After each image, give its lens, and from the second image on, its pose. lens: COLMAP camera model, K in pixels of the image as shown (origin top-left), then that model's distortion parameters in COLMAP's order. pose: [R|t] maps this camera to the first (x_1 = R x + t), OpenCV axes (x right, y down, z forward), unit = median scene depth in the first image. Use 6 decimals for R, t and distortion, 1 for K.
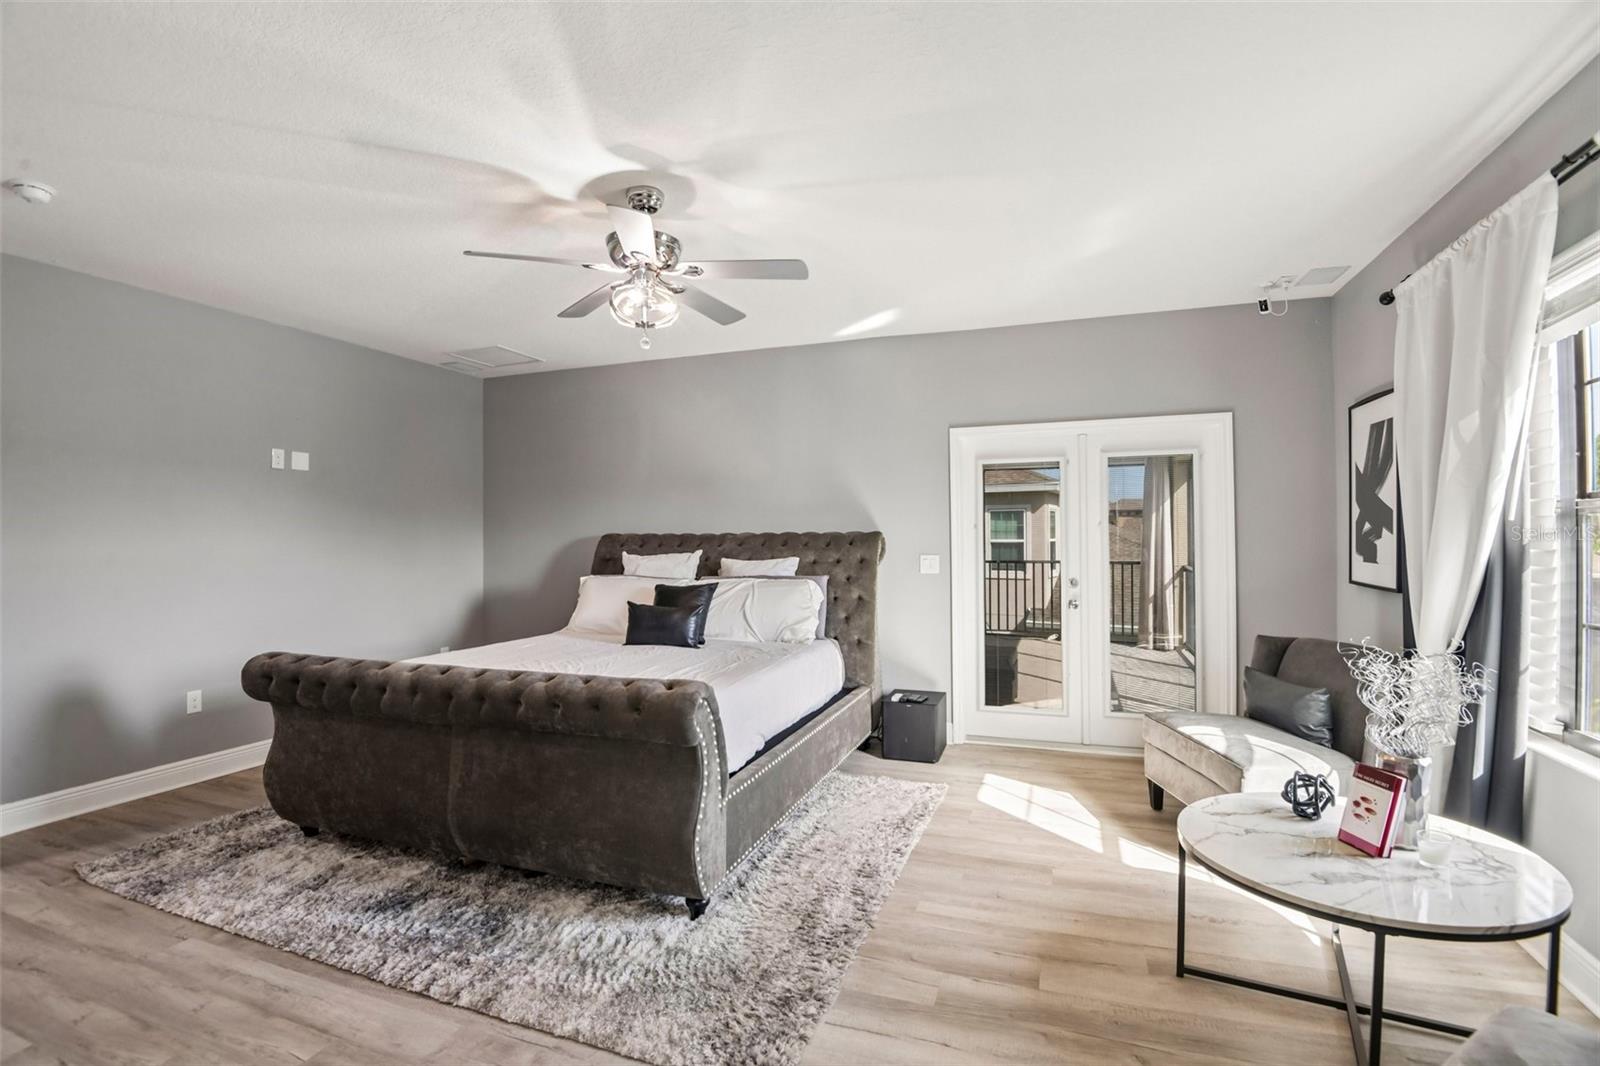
lens RADIAL K [[744.1, 0, 797.3], [0, 744.1, 532.5], [0, 0, 1]] dist [-0.020723, -0.011743]
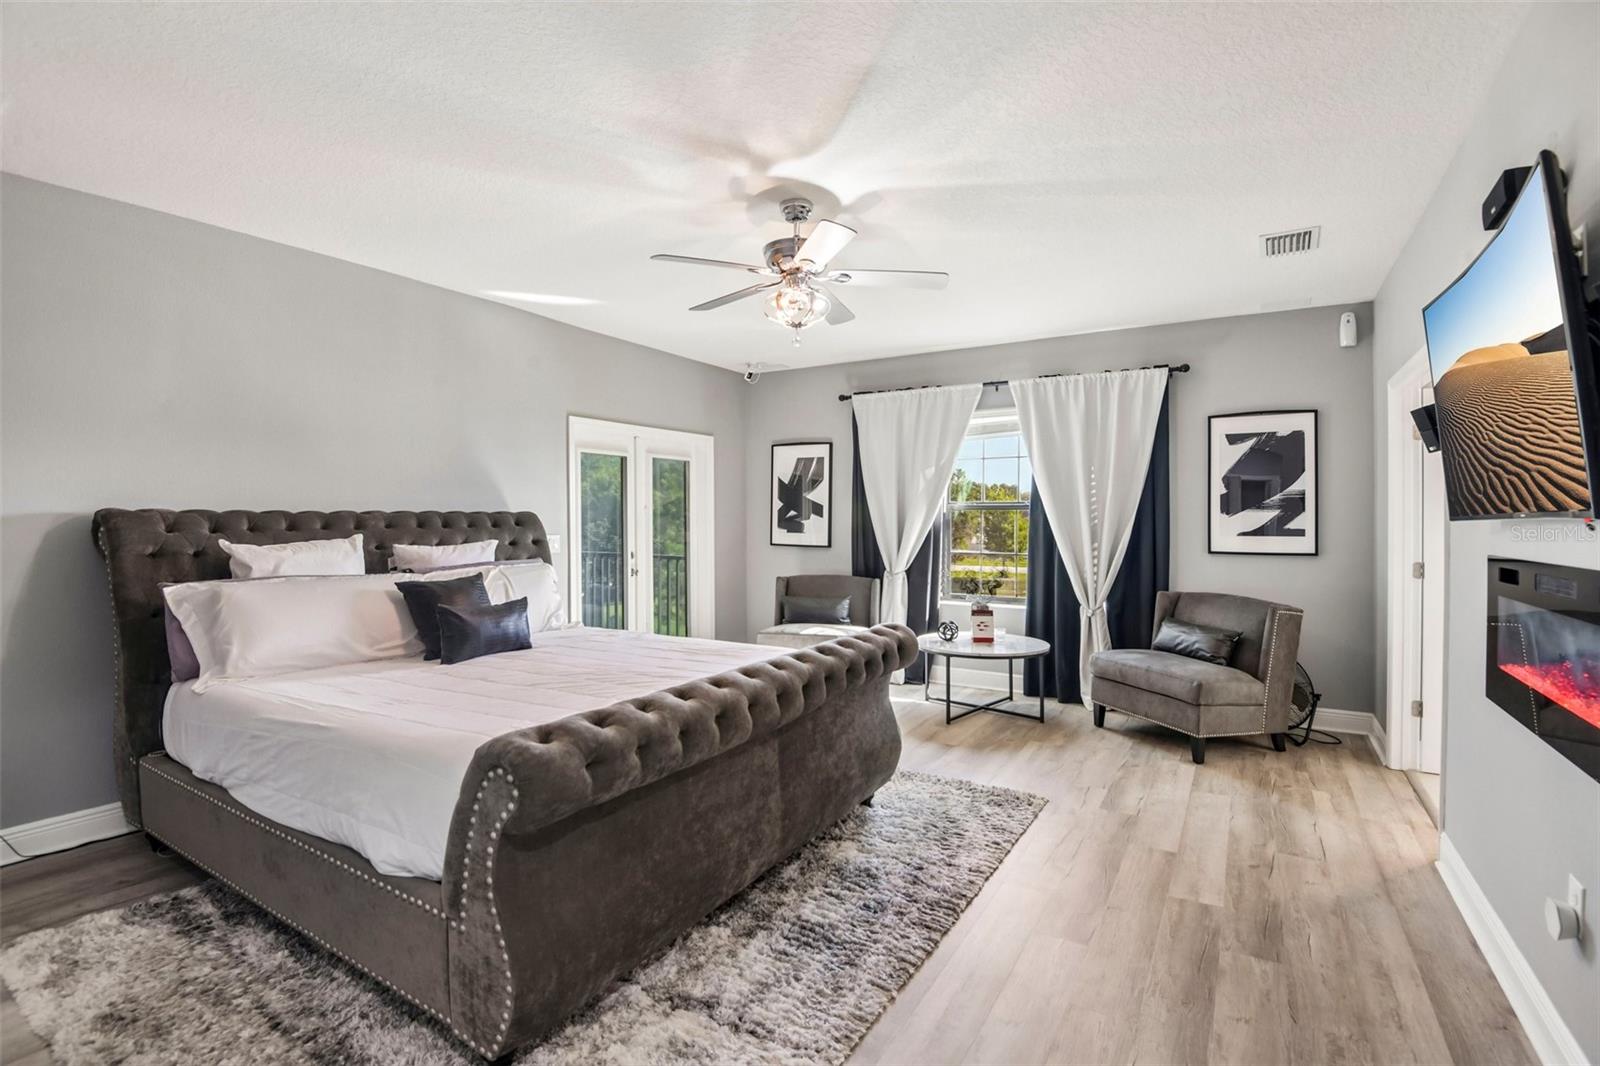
lens RADIAL K [[744.1, 0, 796.3], [0, 744.1, 533.1], [0, 0, 1]] dist [-0.020723, -0.011743]
pose [[0.194750, -0.015848, 0.980725, -0.823154], [-0.011943, 0.999757, 0.018527, 0.005091], [-0.980780, -0.015321, 0.194513, 0.497045]]
